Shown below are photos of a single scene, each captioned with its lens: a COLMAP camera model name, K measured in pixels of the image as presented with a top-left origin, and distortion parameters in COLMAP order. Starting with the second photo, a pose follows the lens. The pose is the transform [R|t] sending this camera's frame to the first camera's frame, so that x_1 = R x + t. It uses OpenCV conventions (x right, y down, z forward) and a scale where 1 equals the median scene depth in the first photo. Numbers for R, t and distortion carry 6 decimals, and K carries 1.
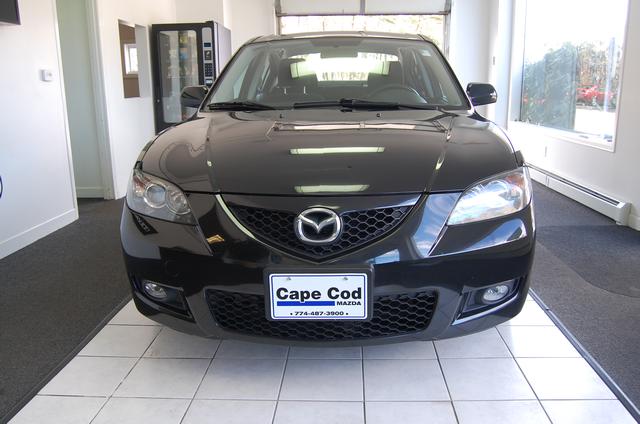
lens RADIAL K [[556.4, 0, 320.0], [0, 556.4, 212.0], [0, 0, 1]] dist [-0.033740, 0.004491]
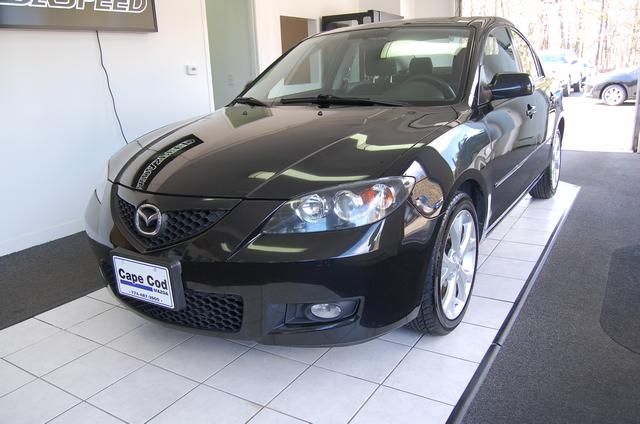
lens RADIAL K [[520.0, 0, 319.7], [0, 520.0, 202.4], [0, 0, 1]] dist [-0.000802, 0.001346]
pose [[0.870754, 0.097720, -0.481911, 0.789356], [-0.077996, 0.995095, 0.060852, -0.099126], [0.485493, -0.015400, 0.874105, 0.240477]]
